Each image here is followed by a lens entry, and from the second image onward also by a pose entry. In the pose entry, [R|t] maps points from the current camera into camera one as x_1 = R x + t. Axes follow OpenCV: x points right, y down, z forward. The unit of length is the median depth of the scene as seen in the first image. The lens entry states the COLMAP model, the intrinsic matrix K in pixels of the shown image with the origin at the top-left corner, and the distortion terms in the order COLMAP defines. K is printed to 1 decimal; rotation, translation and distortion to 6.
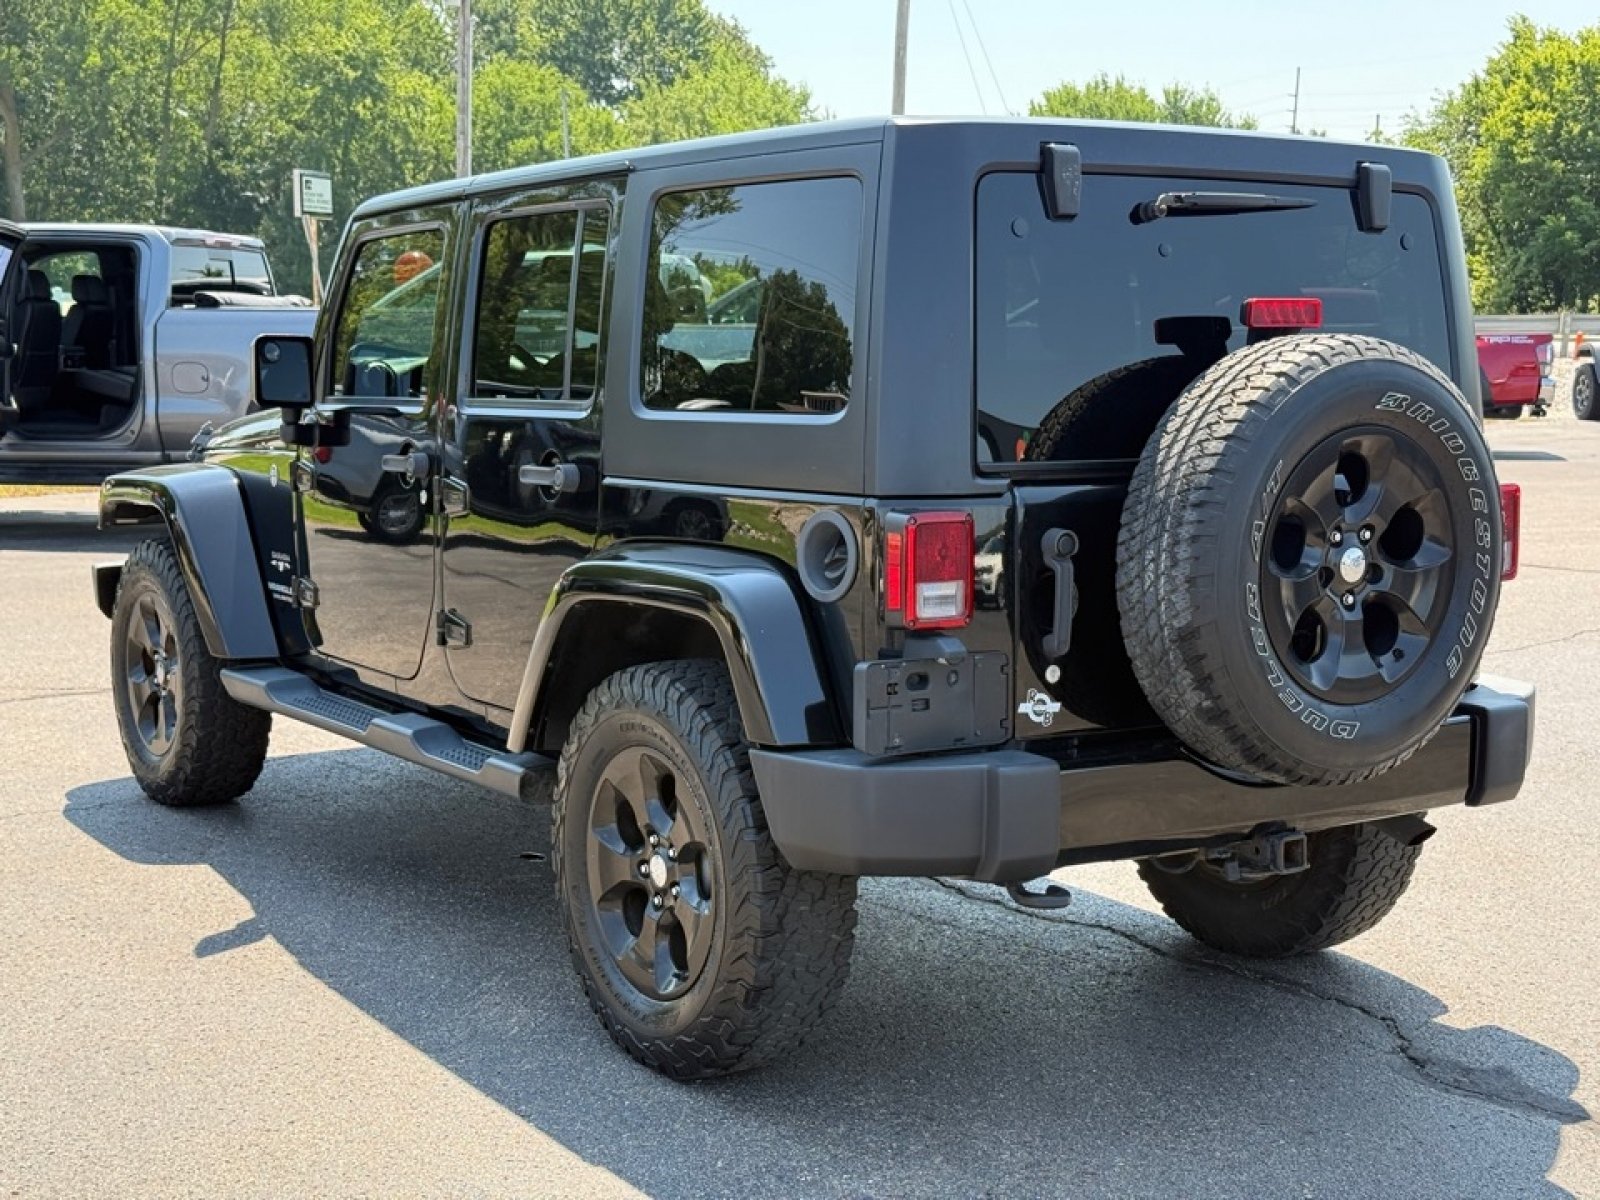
lens RADIAL K [[2182.2, 0, 817.4], [0, 2182.2, 595.2], [0, 0, 1]] dist [0.215309, -0.538286]
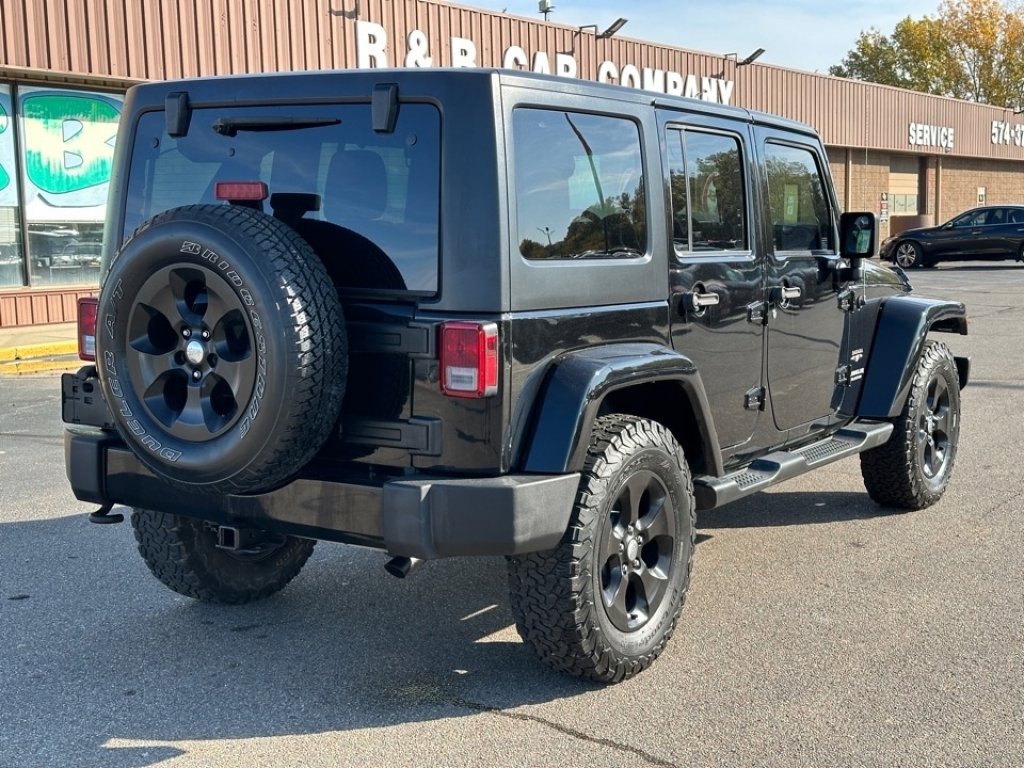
lens RADIAL K [[1425.2, 0, 512.0], [0, 1425.2, 384.0], [0, 0, 1]] dist [0.422046, -2.748678]
pose [[0.383888, 0.110338, -0.916764, 1.138781], [-0.110269, 0.991208, 0.073123, -0.081697], [0.916772, 0.073019, 0.392679, 0.725994]]
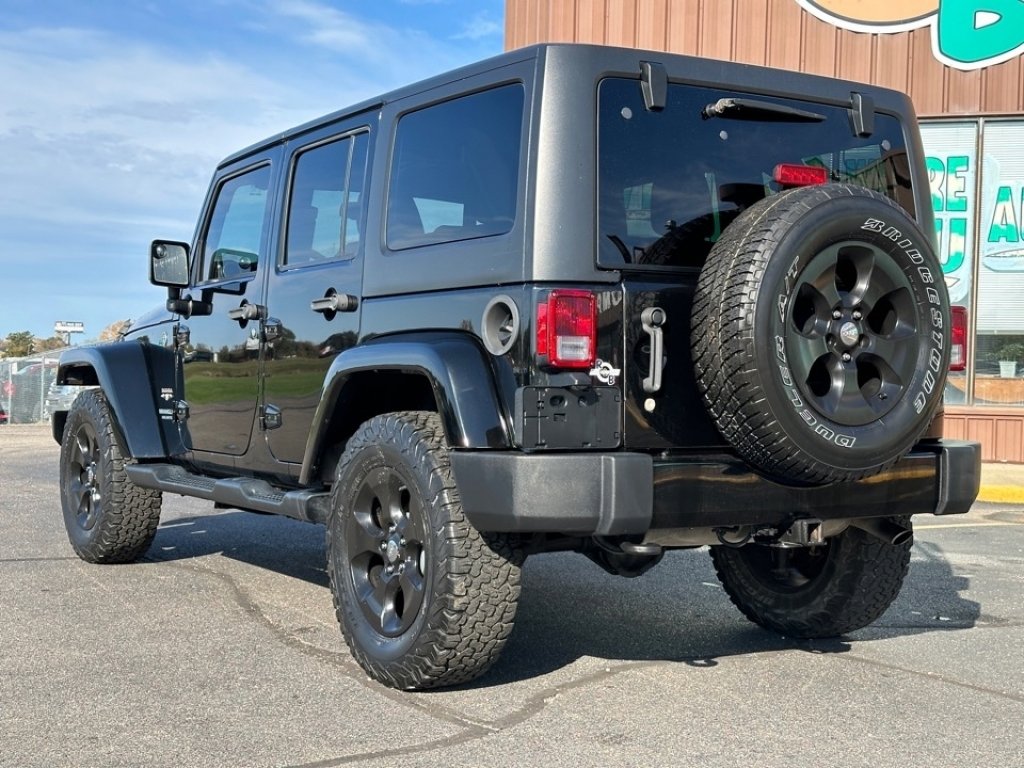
lens RADIAL K [[1396.6, 0, 523.2], [0, 1396.6, 380.9], [0, 0, 1]] dist [0.215309, -0.538286]
pose [[0.999752, 0.002072, -0.022192, 0.037382], [-0.004387, 0.994487, -0.104771, 0.108345], [0.021852, 0.104842, 0.994249, 0.035899]]
